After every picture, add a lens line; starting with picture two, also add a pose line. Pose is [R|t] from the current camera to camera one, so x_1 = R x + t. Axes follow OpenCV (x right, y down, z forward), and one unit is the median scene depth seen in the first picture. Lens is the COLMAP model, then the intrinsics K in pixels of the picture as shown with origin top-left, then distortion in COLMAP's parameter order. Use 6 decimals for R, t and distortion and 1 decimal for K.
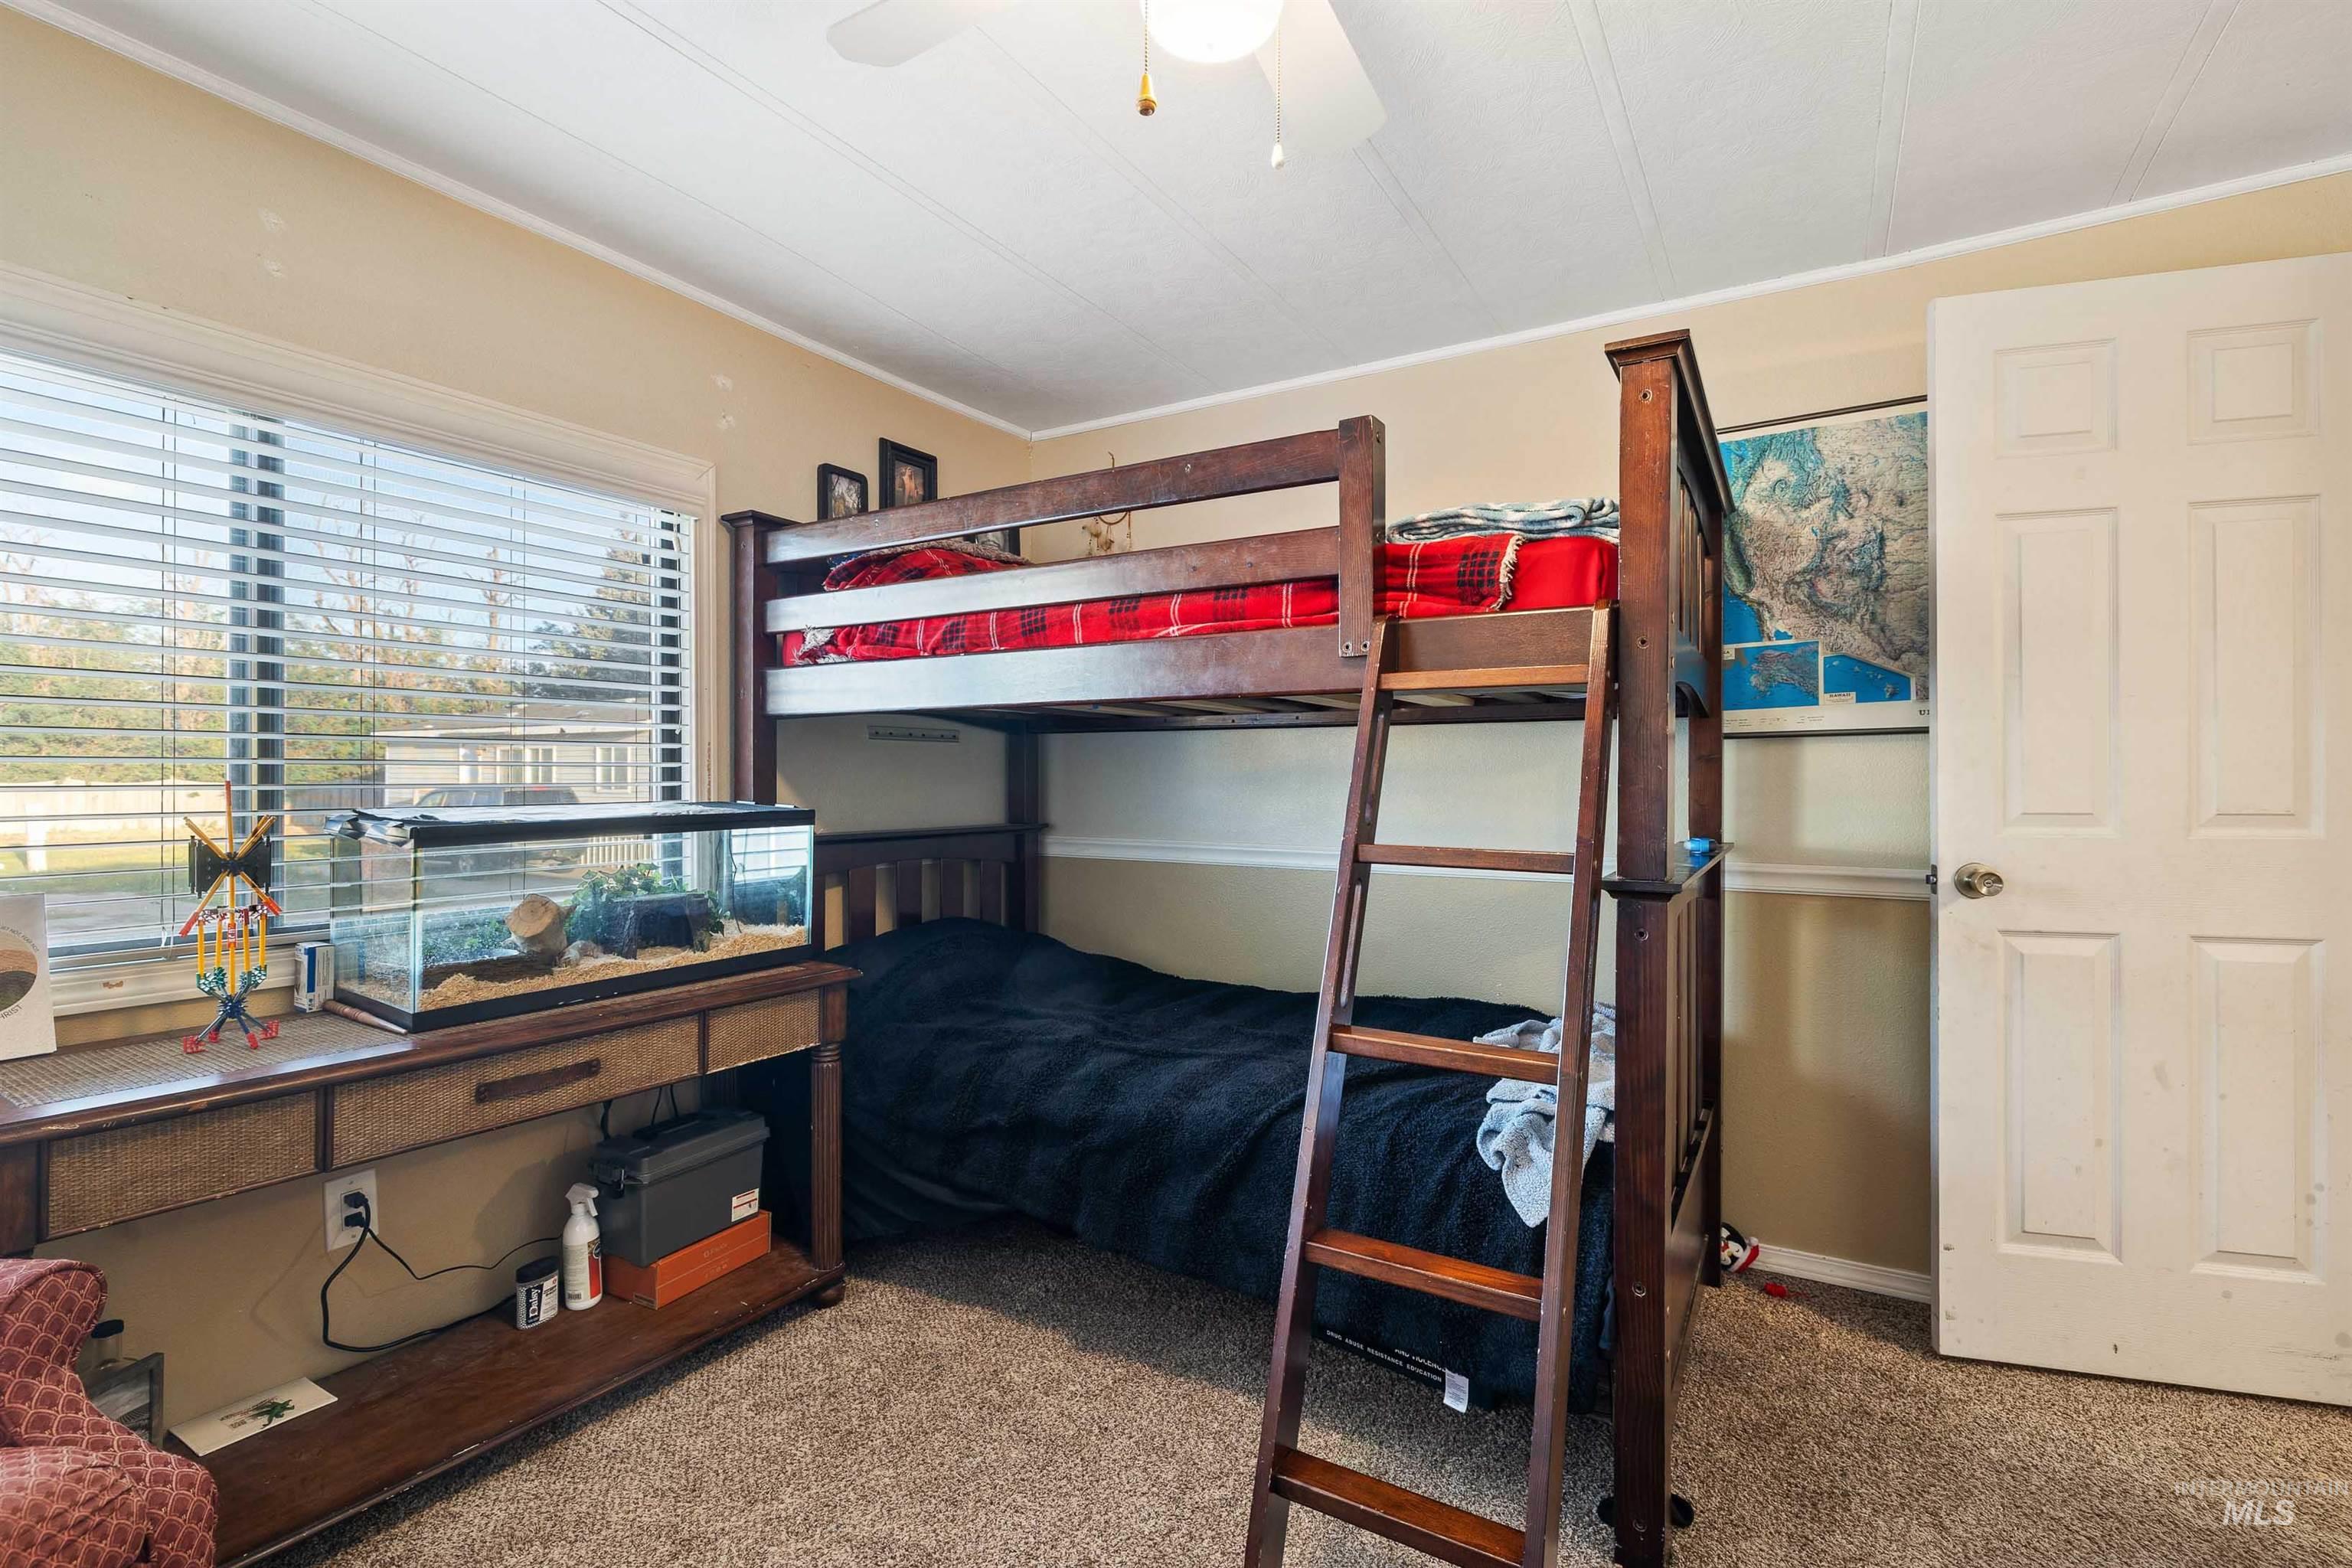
lens RADIAL K [[1065.0, 0, 1163.5], [0, 1065.0, 779.1], [0, 0, 1]] dist [-0.015252, -0.000239]
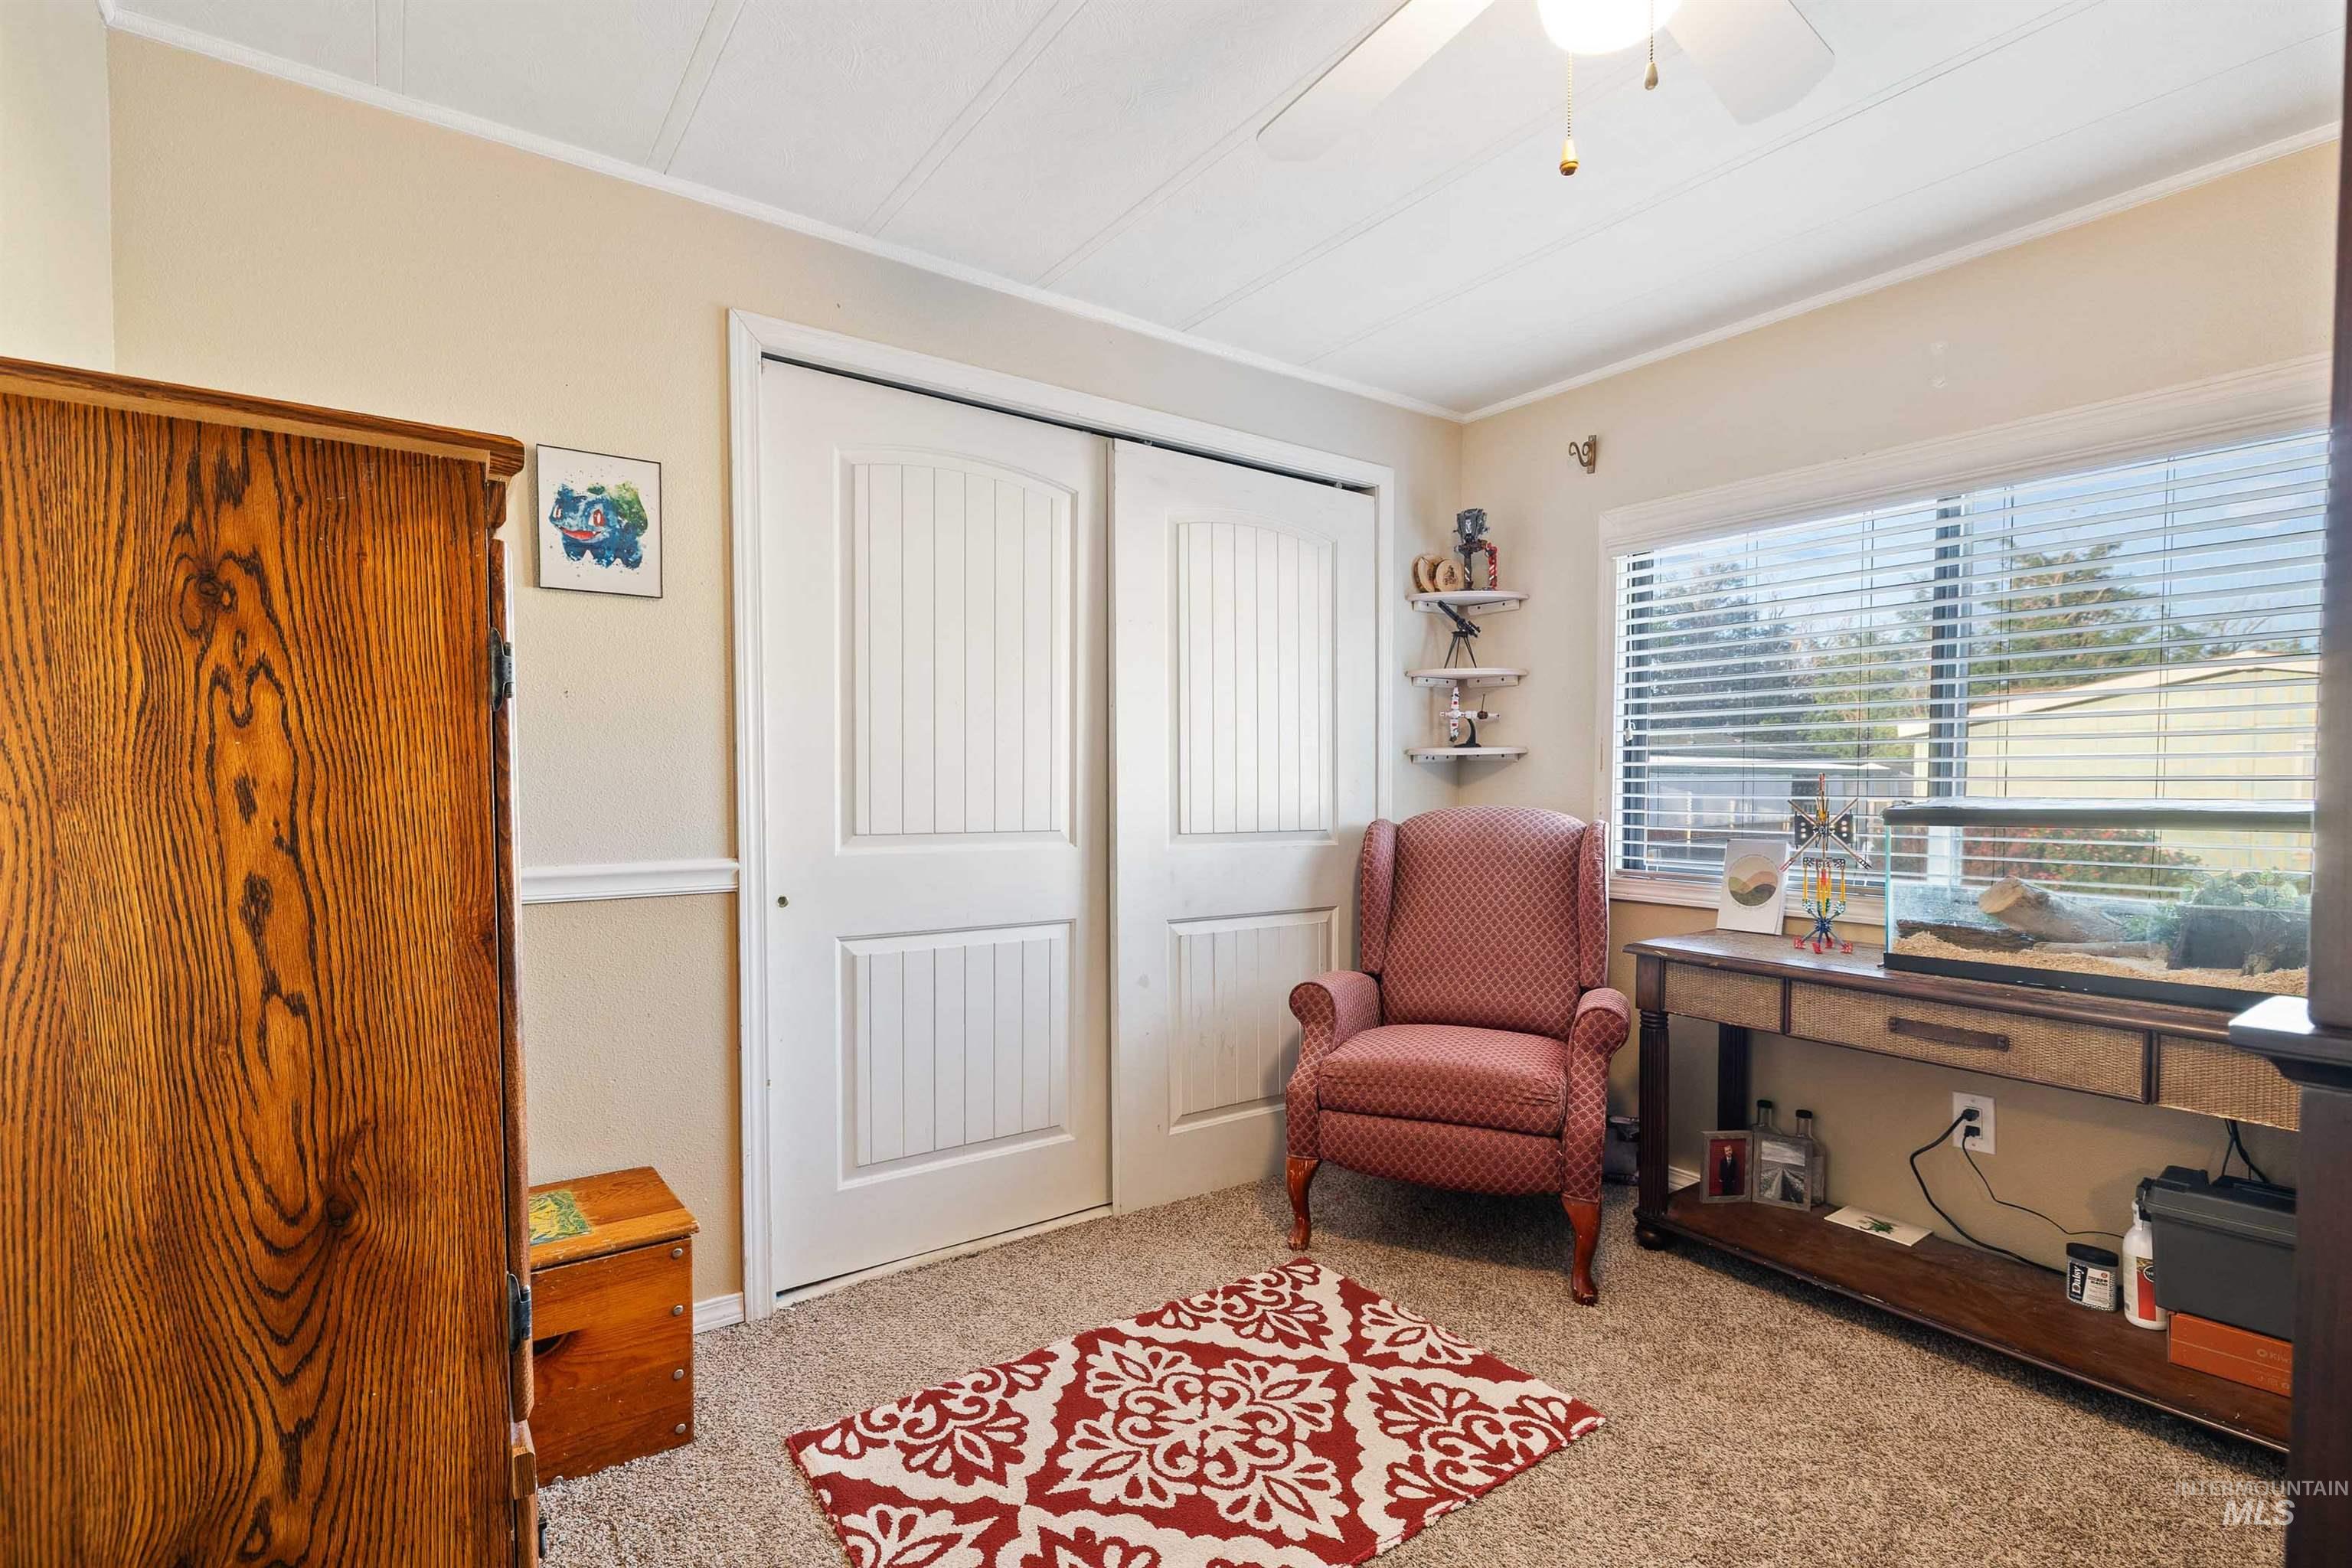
lens RADIAL K [[1065.0, 0, 1173.7], [0, 1065.0, 789.5], [0, 0, 1]] dist [-0.015252, -0.000239]
pose [[-0.401506, 0.008609, -0.915816, 0.790510], [-0.000044, 0.999956, 0.009419, 0.009282], [0.915856, 0.003822, -0.401488, 0.688479]]
